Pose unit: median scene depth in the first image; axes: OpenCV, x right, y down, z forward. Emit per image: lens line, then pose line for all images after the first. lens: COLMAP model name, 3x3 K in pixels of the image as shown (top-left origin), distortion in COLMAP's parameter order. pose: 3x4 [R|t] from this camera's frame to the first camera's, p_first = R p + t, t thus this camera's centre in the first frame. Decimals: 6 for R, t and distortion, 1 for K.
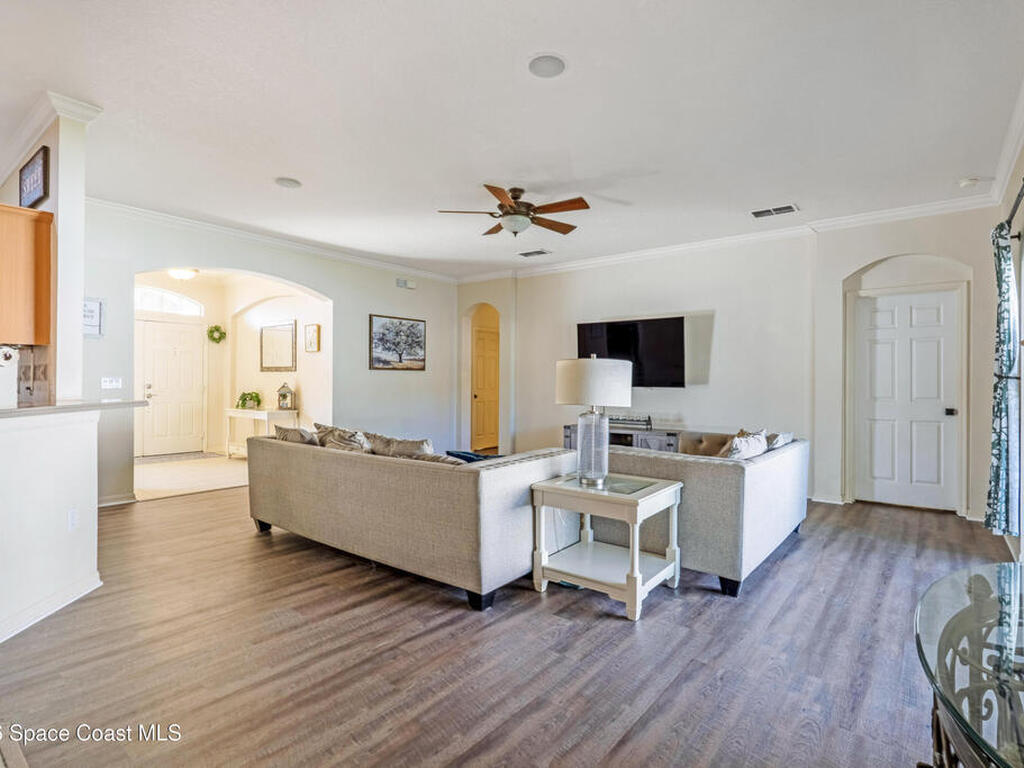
lens RADIAL K [[533.2, 0, 514.6], [0, 533.2, 382.9], [0, 0, 1]] dist [-0.006211, -0.000889]
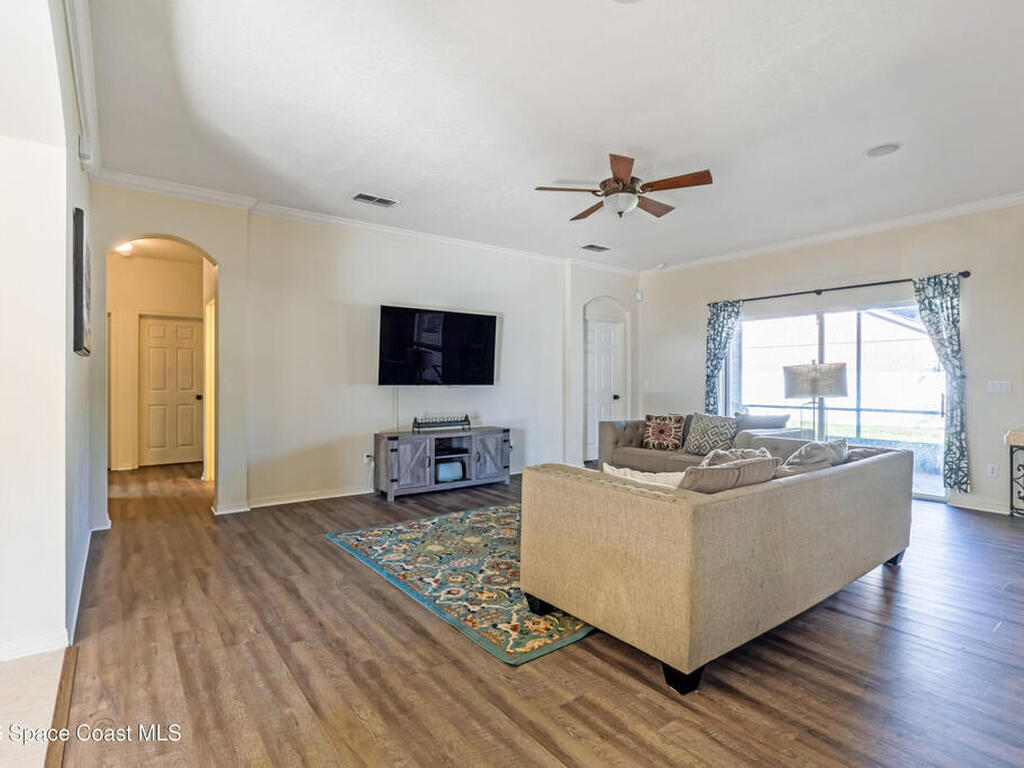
lens RADIAL K [[533.2, 0, 516.3], [0, 533.2, 383.7], [0, 0, 1]] dist [-0.006211, -0.000889]
pose [[0.249819, -0.009160, 0.968249, -0.666969], [0.005998, 0.999951, 0.007913, -0.001905], [-0.968274, 0.003831, 0.249862, 0.697310]]
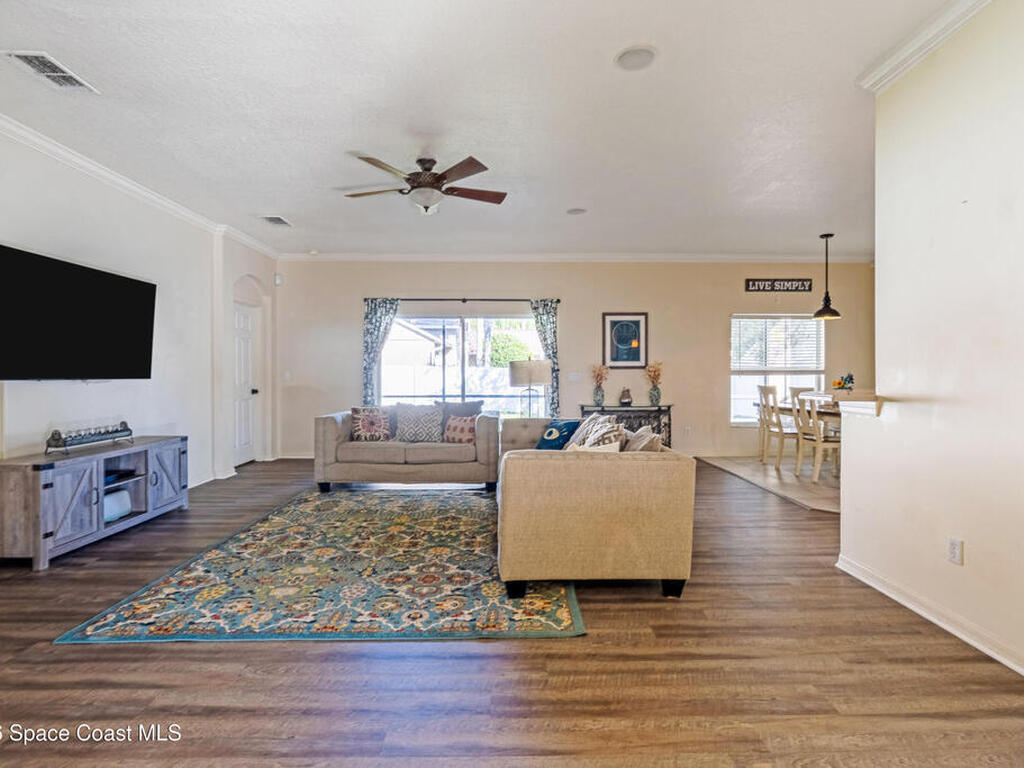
lens RADIAL K [[533.2, 0, 520.5], [0, 533.2, 377.9], [0, 0, 1]] dist [-0.006211, -0.000889]
pose [[-0.639783, -0.010463, 0.768485, -0.588020], [0.002080, 0.999880, 0.015346, -0.002828], [-0.768553, 0.011416, -0.639684, 1.075686]]
